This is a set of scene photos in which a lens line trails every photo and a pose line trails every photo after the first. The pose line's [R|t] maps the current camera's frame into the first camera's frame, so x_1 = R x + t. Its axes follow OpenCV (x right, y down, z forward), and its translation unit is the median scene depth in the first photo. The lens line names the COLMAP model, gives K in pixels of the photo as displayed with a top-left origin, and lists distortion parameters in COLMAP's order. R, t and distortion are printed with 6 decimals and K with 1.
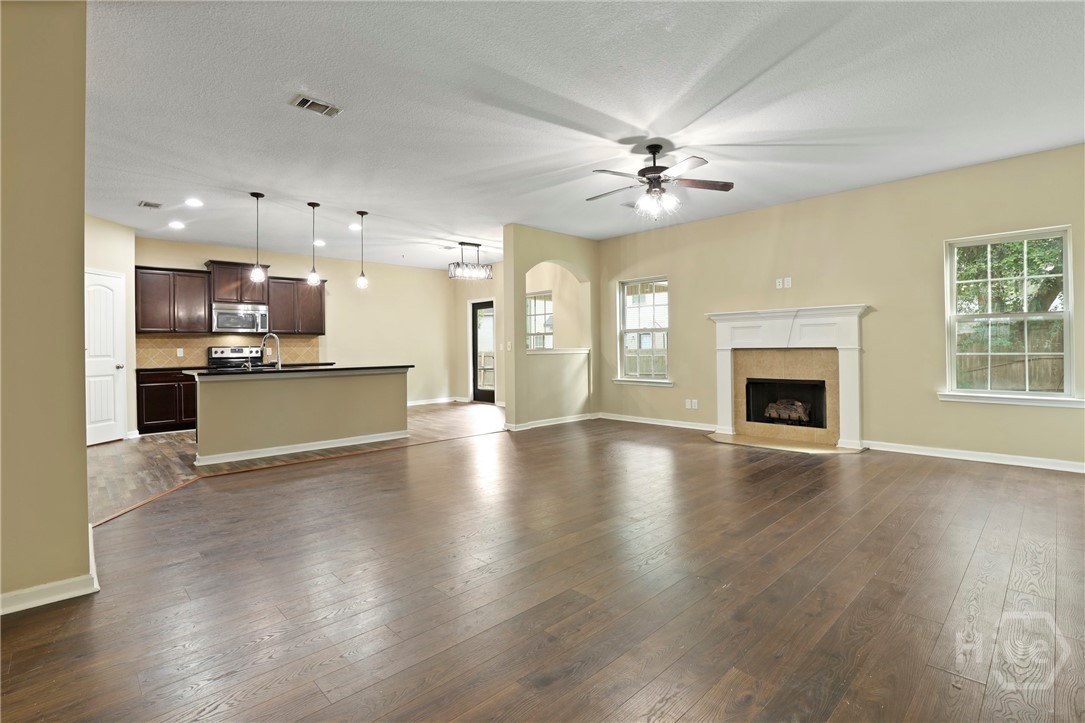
lens RADIAL K [[517.0, 0, 543.8], [0, 517.0, 344.7], [0, 0, 1]] dist [-0.037306, 0.000069]
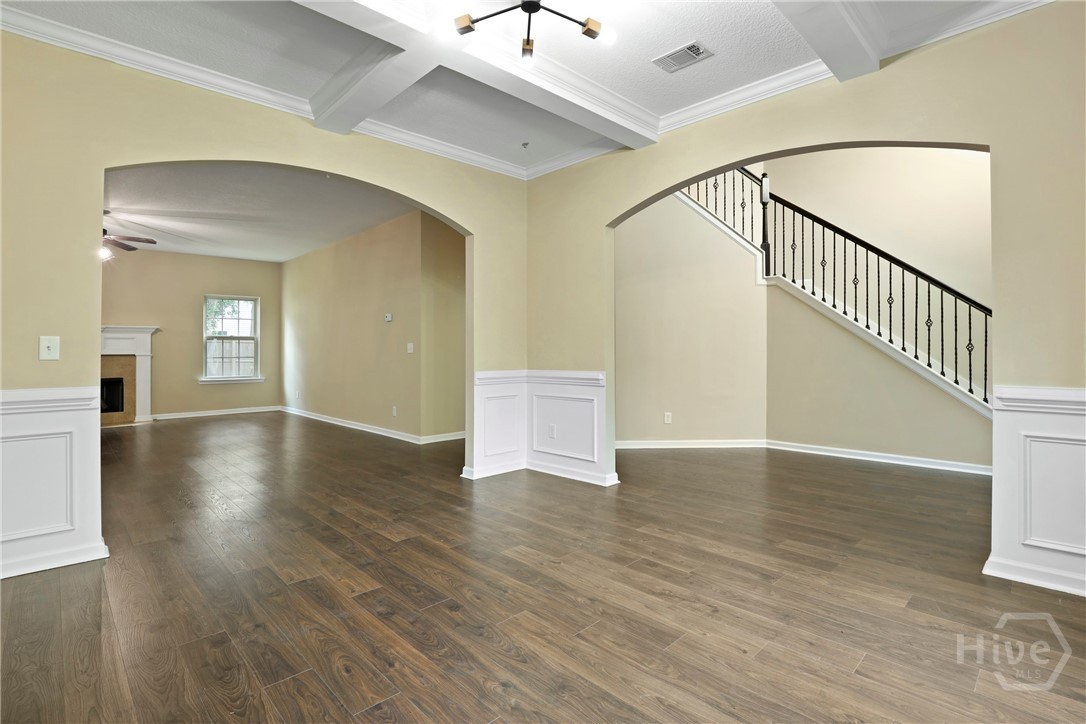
lens RADIAL K [[517.4, 0, 544.3], [0, 517.4, 345.2], [0, 0, 1]] dist [-0.037306, 0.000069]
pose [[-0.019869, 0.022393, 0.999552, -0.800039], [0.005713, 0.999735, -0.022284, 0.015445], [-0.999786, 0.005267, -0.019992, -0.134918]]
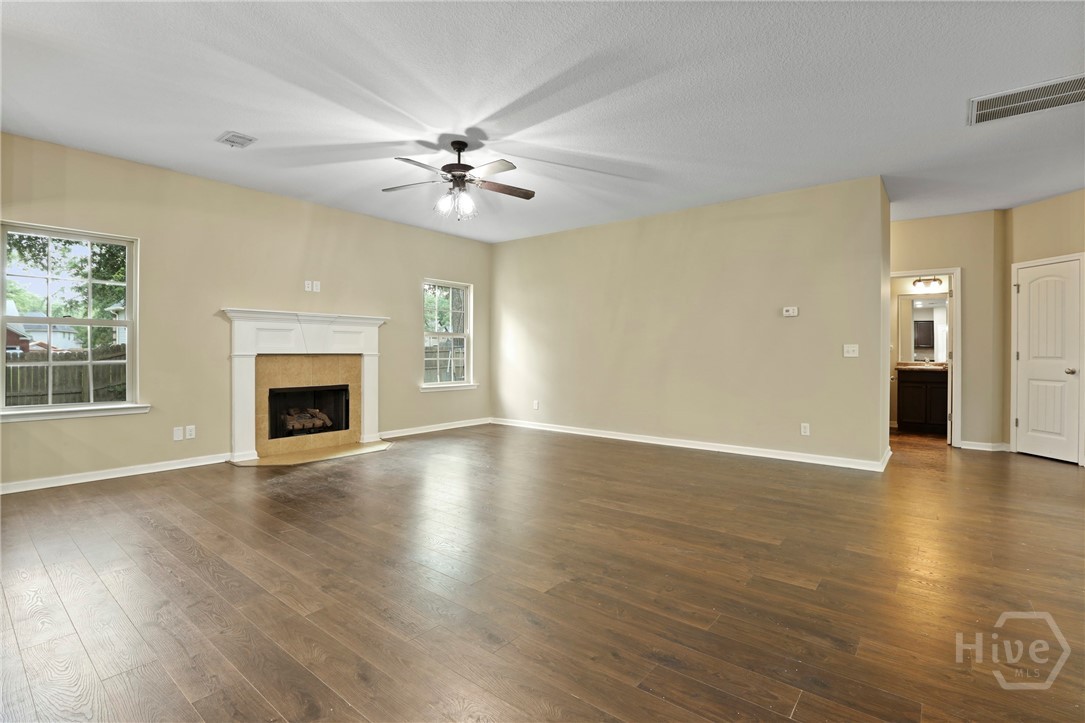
lens RADIAL K [[509.7, 0, 565.6], [0, 509.7, 354.7], [0, 0, 1]] dist [-0.015295, 0.000062]
pose [[-0.152059, 0.008797, 0.988332, -0.518673], [-0.004554, 0.999944, -0.009601, 0.014298], [-0.988361, -0.005960, -0.152010, 0.646812]]
